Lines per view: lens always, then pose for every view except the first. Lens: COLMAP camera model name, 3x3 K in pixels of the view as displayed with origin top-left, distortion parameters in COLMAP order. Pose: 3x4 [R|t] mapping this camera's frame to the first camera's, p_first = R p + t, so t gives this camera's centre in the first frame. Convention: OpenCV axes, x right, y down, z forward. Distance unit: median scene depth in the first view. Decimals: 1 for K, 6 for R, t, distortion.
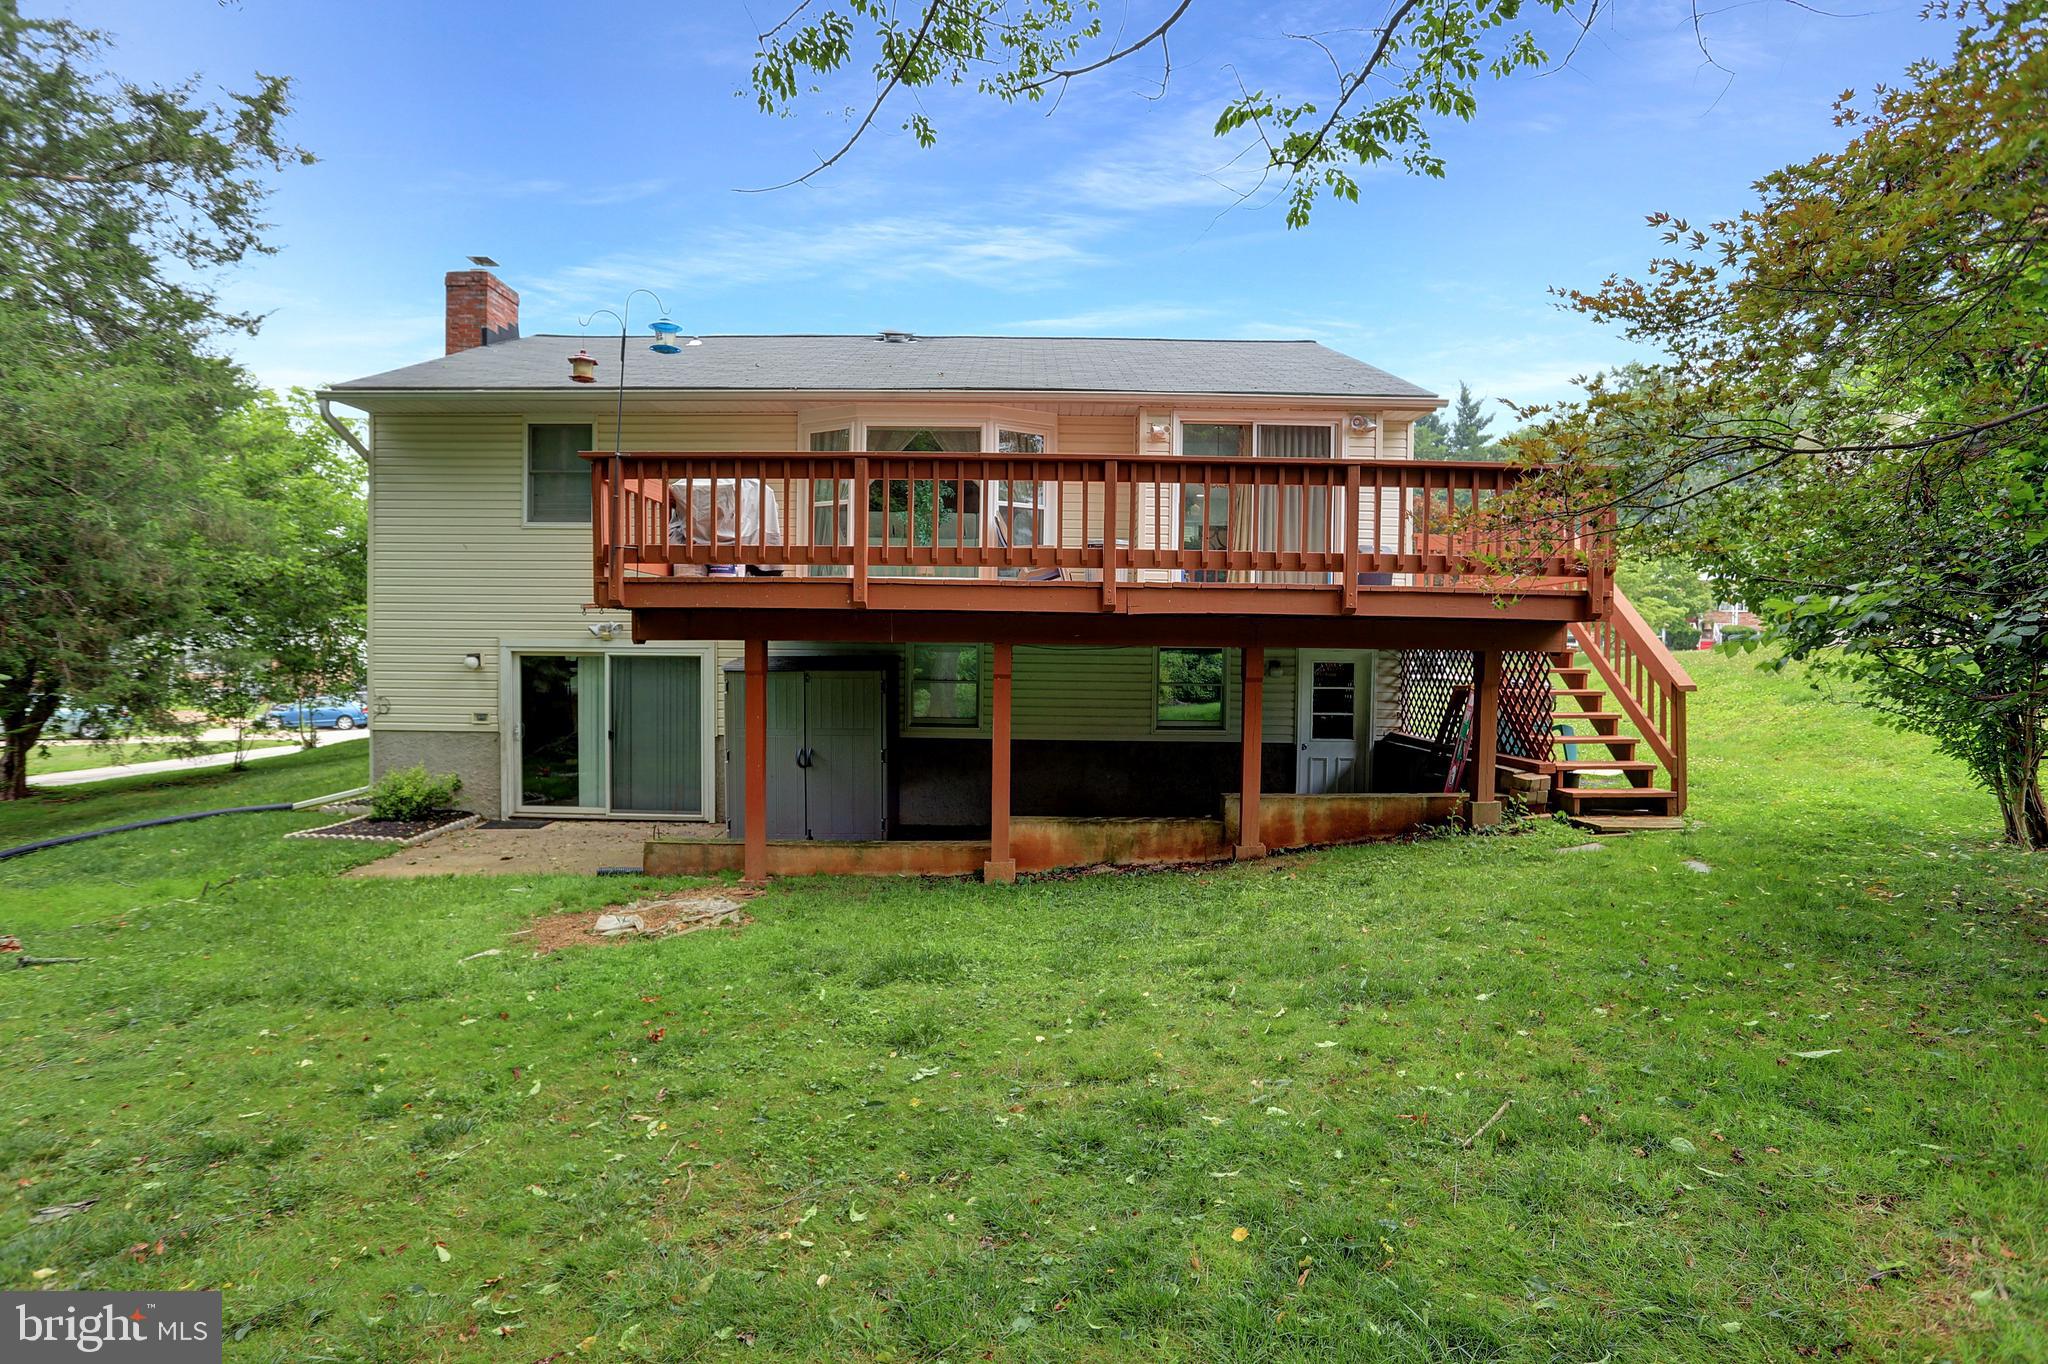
lens RADIAL K [[1034.7, 0, 1023.1], [0, 1034.7, 681.5], [0, 0, 1]] dist [-0.014885, 0.002501]
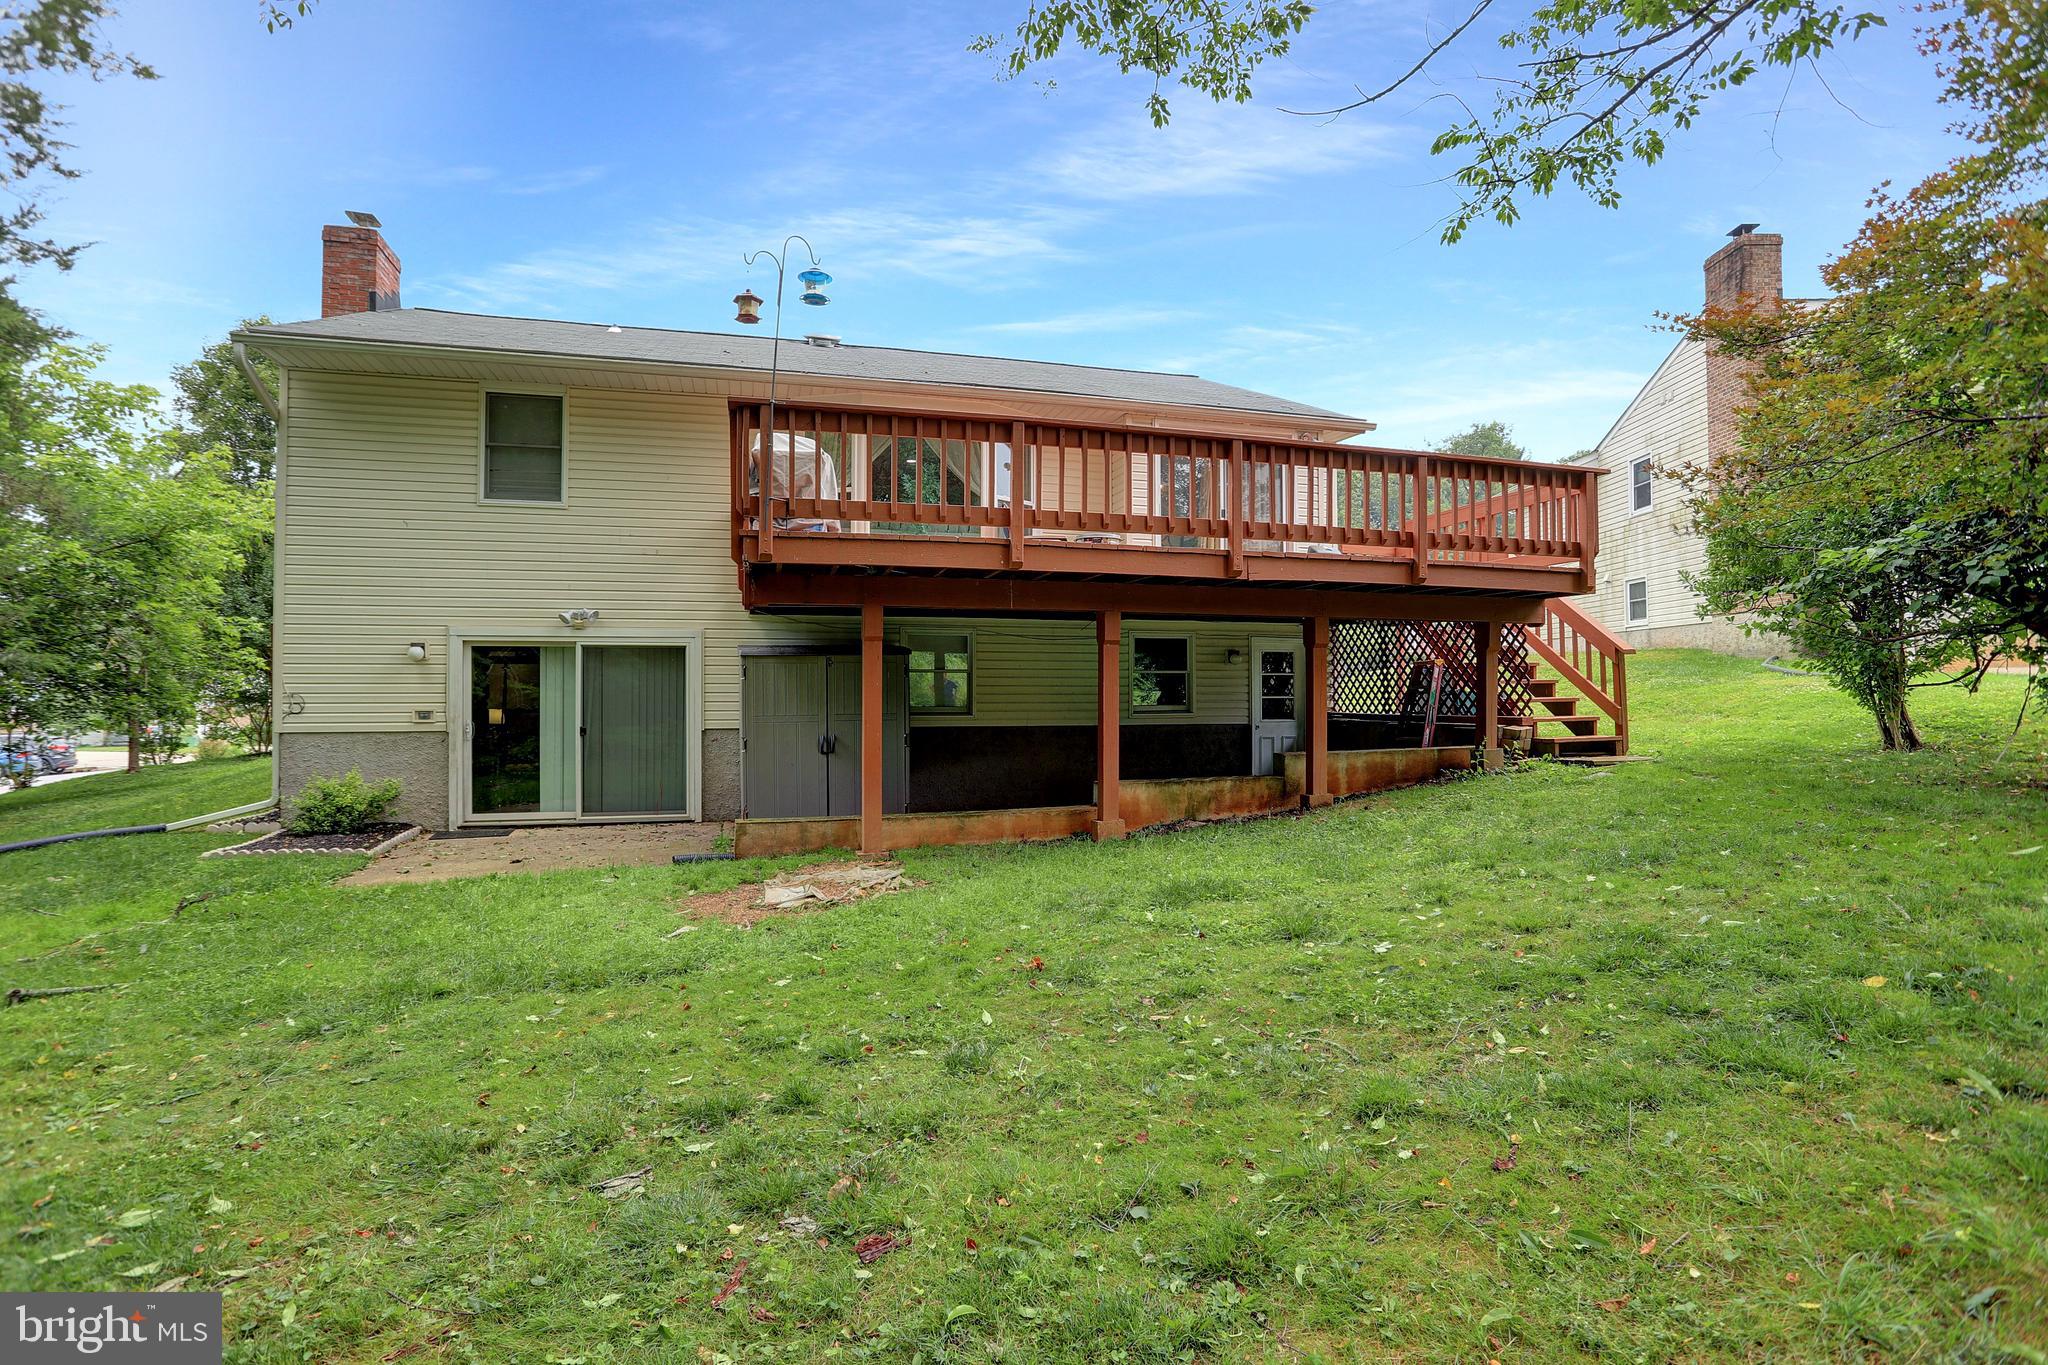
lens RADIAL K [[986.9, 0, 1036.3], [0, 986.9, 682.2], [0, 0, 1]] dist [-0.027328, 0.010161]
pose [[0.958030, -0.011240, 0.286447, -0.288292], [0.021934, 0.999176, -0.034150, 0.051300], [-0.285827, 0.039000, 0.957487, 0.048158]]
